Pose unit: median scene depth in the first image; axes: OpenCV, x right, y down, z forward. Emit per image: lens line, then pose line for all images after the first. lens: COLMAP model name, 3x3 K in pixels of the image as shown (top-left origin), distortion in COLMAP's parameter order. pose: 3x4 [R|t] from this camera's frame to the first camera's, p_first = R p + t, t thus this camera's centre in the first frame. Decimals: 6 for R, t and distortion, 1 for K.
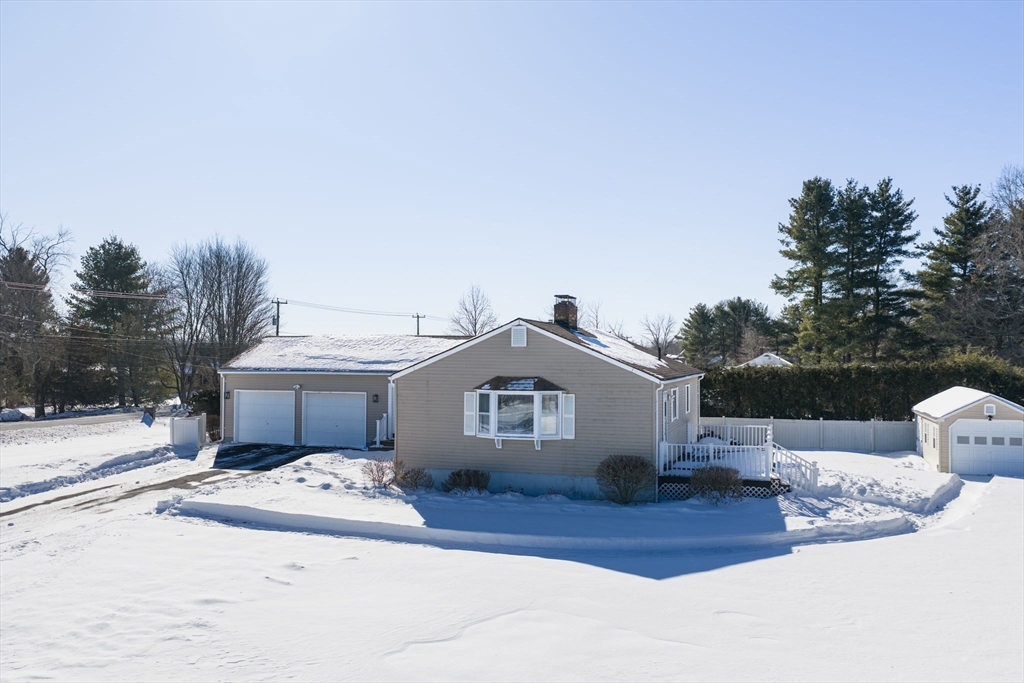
lens RADIAL K [[882.8, 0, 498.0], [0, 882.8, 335.0], [0, 0, 1]] dist [-0.000852, -0.000976]
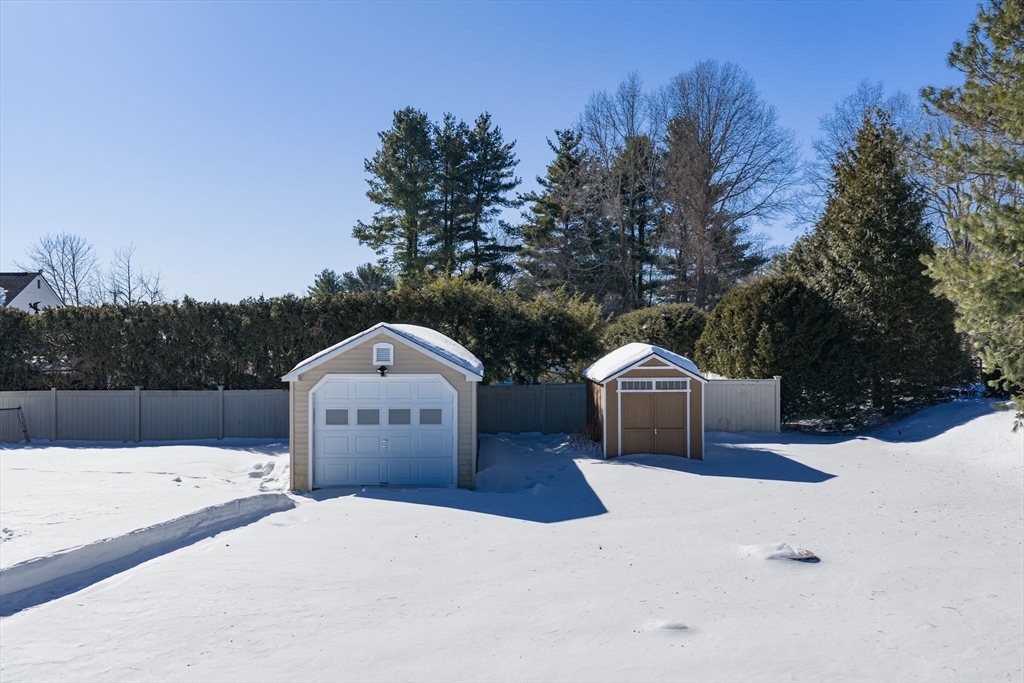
lens RADIAL K [[855.3, 0, 528.7], [0, 855.3, 343.4], [0, 0, 1]] dist [0.061076, -0.001557]
pose [[0.931237, -0.006987, 0.364347, 0.172391], [-0.003125, 0.999626, 0.027159, 0.024367], [-0.364400, -0.026430, 0.930867, 0.194912]]
